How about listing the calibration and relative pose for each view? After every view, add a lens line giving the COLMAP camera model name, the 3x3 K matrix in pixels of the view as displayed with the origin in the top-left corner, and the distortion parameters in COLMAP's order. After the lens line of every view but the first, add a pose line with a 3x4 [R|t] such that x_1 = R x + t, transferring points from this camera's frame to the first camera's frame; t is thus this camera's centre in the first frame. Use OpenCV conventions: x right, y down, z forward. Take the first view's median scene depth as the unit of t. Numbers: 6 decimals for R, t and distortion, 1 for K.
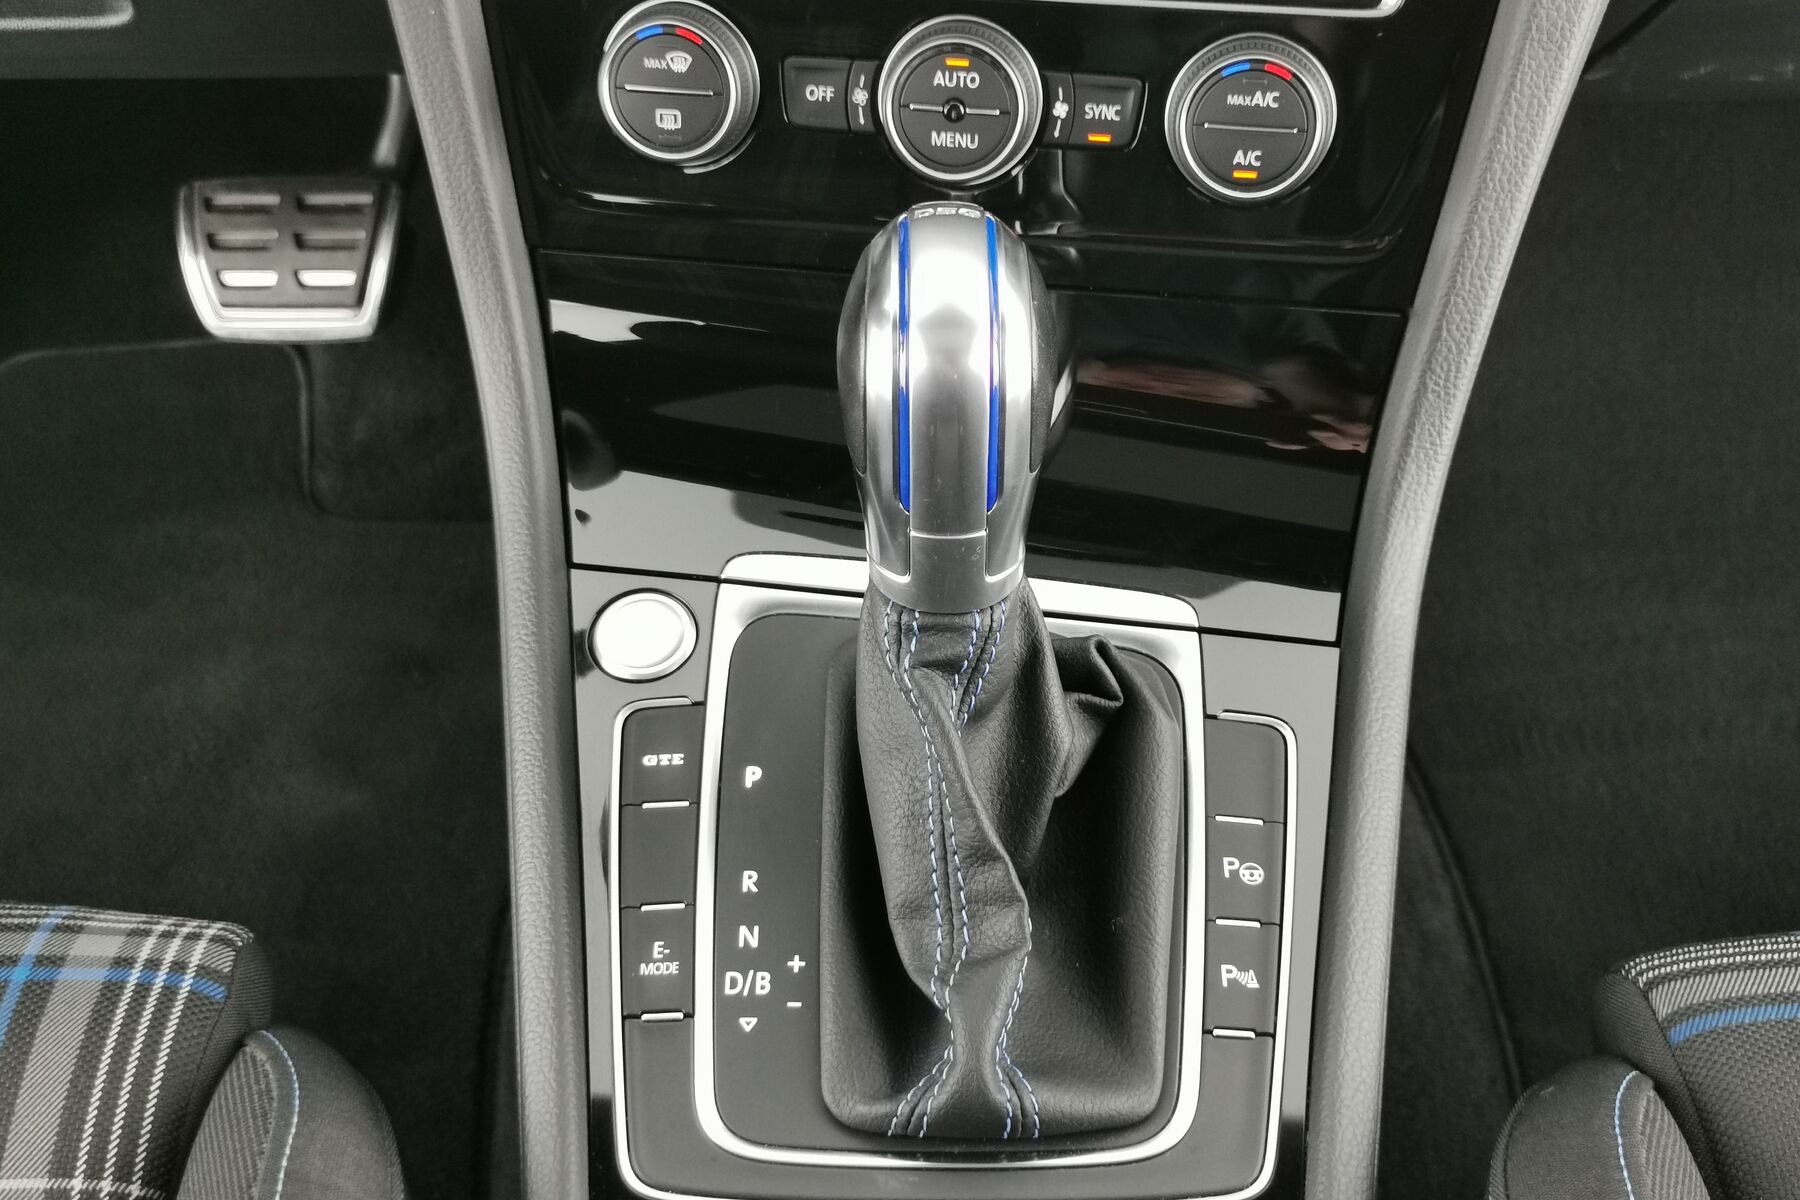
lens RADIAL K [[1930.2, 0, 909.5], [0, 1930.2, 608.3], [0, 0, 1]] dist [0.026097, 0.000000]
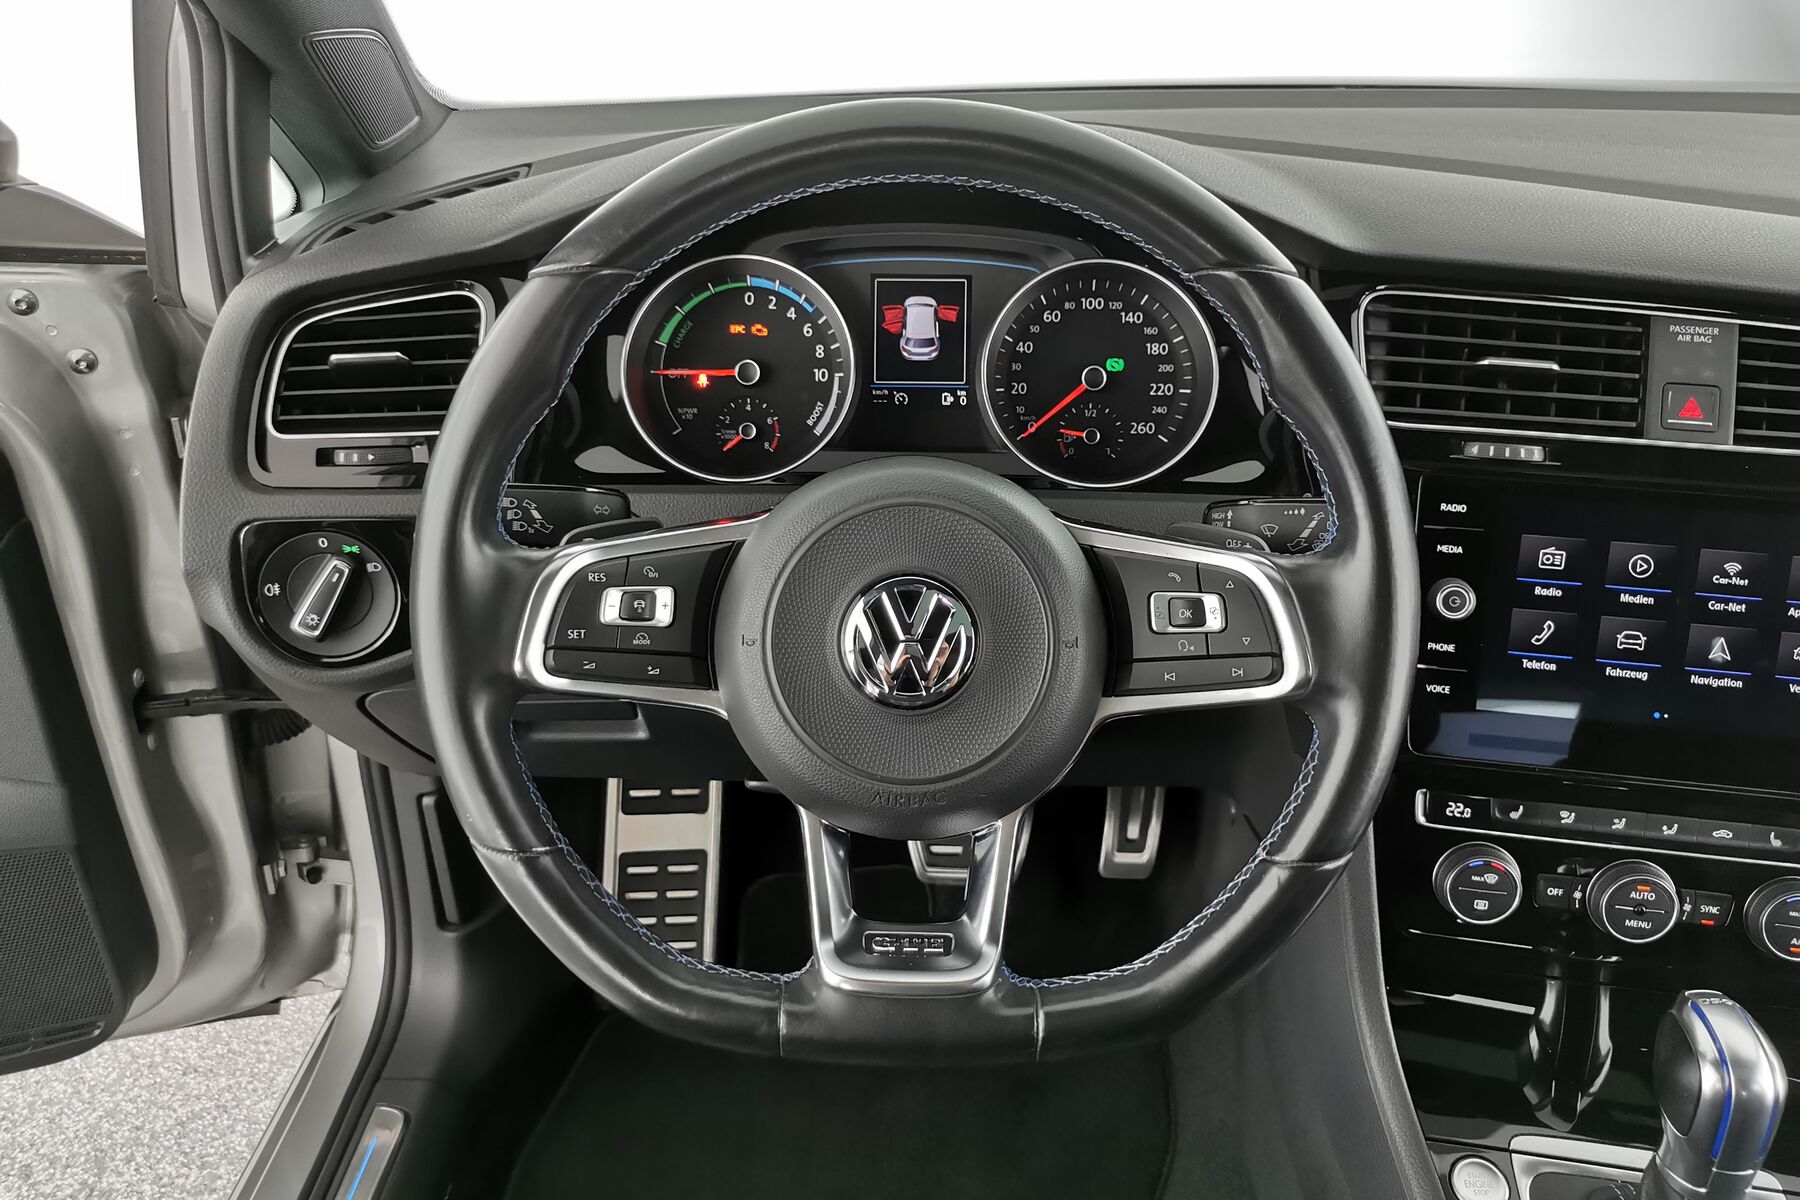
lens RADIAL K [[1366.6, 0, 890.7], [0, 1366.6, 590.1], [0, 0, 1]] dist [0.035659, -0.038728]
pose [[0.999595, 0.021481, -0.018690, -0.725779], [-0.025020, 0.975984, -0.216400, -0.255773], [0.013593, 0.216779, 0.976126, -0.450704]]
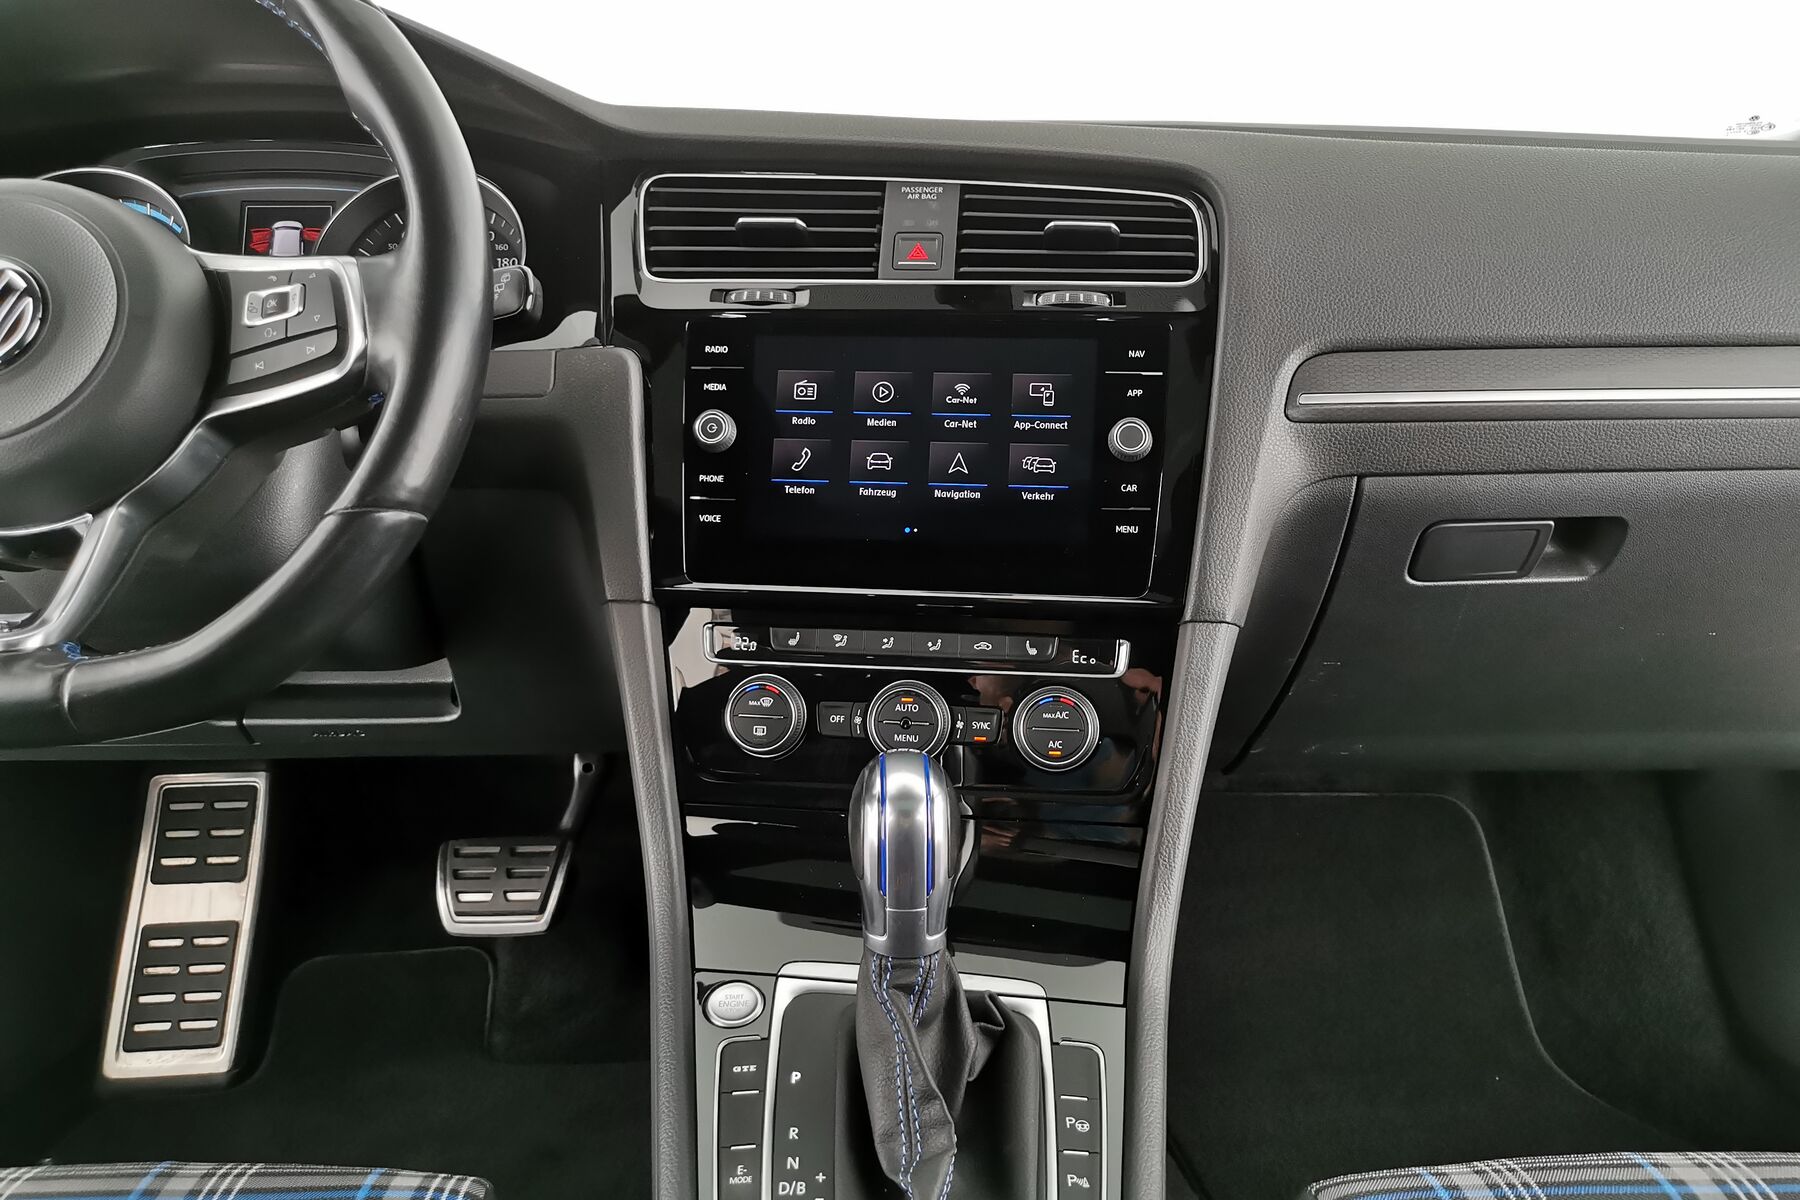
lens RADIAL K [[1366.6, 0, 896.2], [0, 1366.6, 614.1], [0, 0, 1]] dist [0.035659, -0.038728]
pose [[0.999794, -0.000347, 0.020318, -0.015274], [0.009351, 0.895559, -0.444845, 0.265652], [-0.018042, 0.444943, 0.895377, -0.300896]]
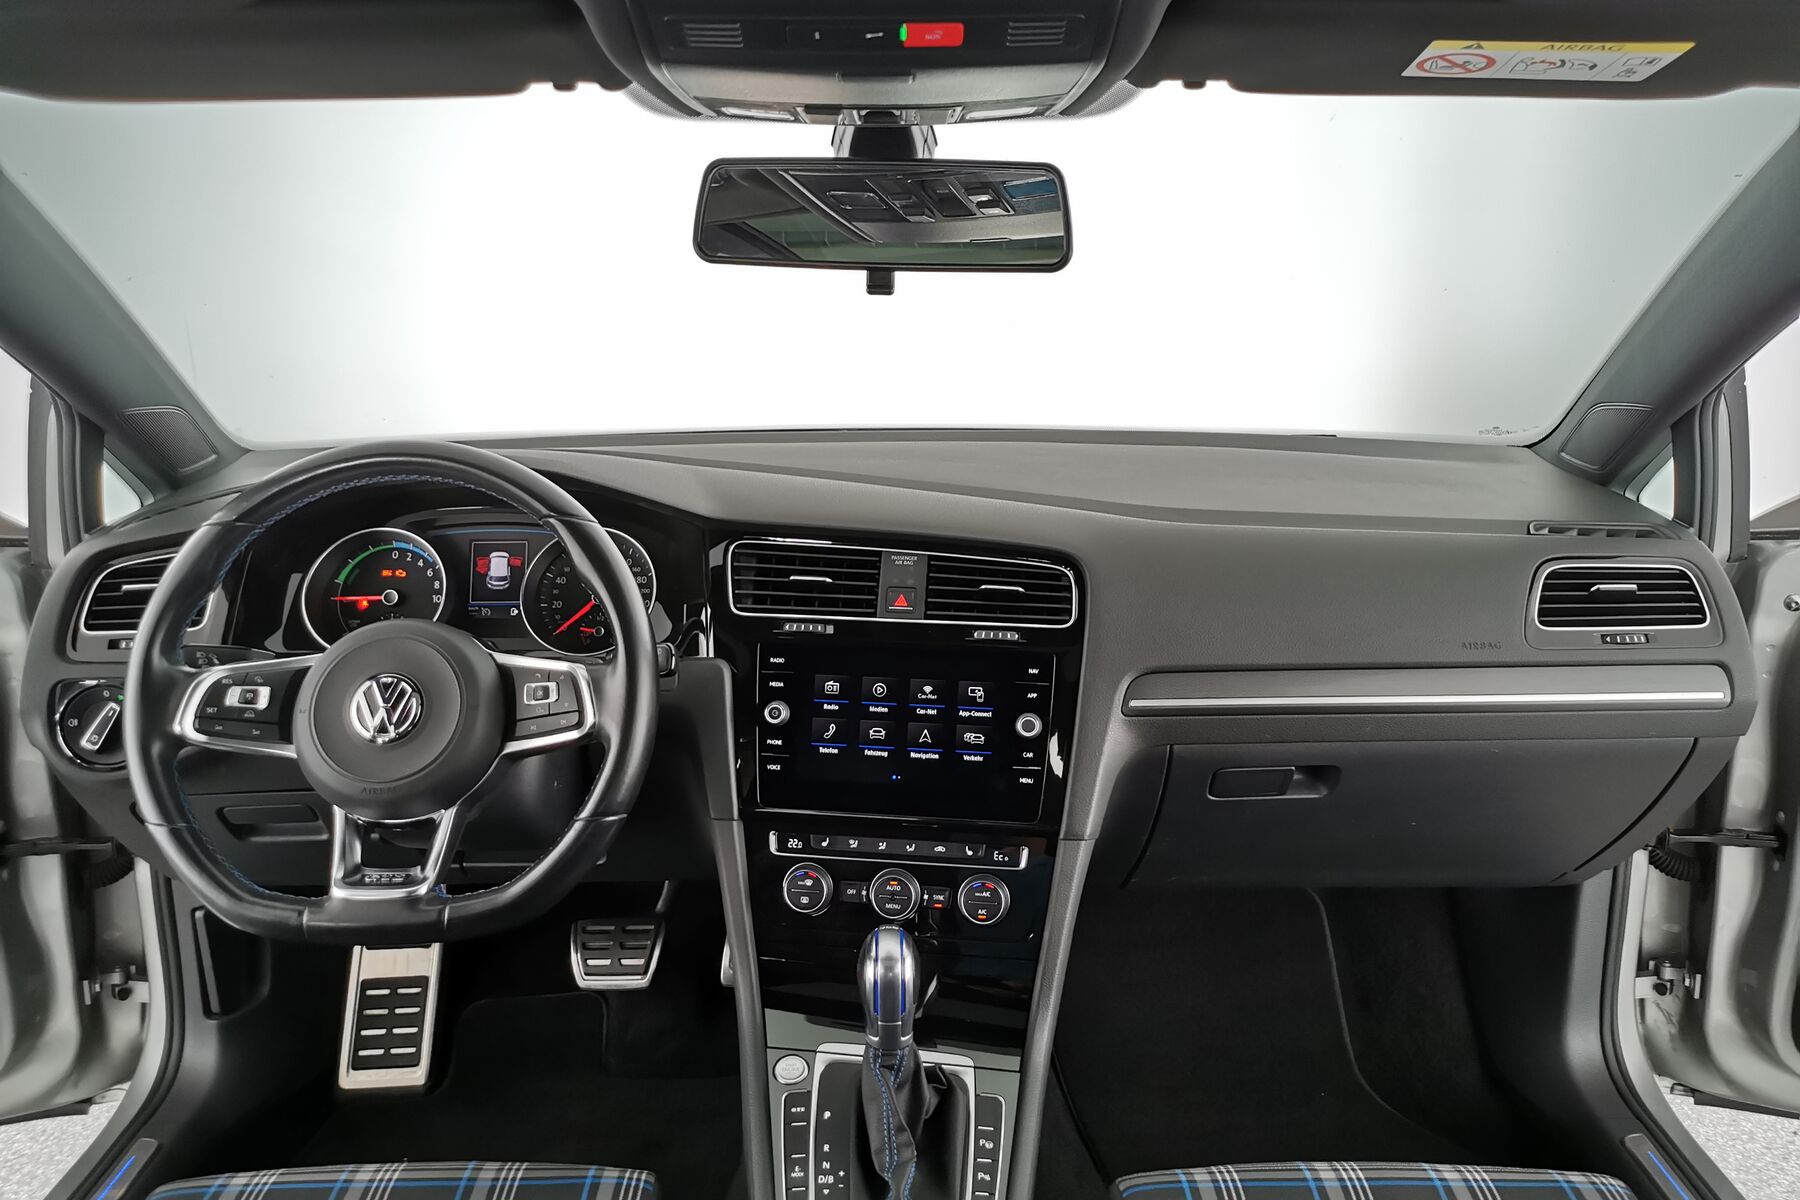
lens RADIAL K [[1366.6, 0, 896.0], [0, 1366.6, 600.9], [0, 0, 1]] dist [0.035659, -0.038728]
pose [[0.999990, -0.000836, 0.004301, 0.019116], [0.002607, 0.902546, -0.430587, 0.289204], [-0.003522, 0.430594, 0.902539, -1.316673]]
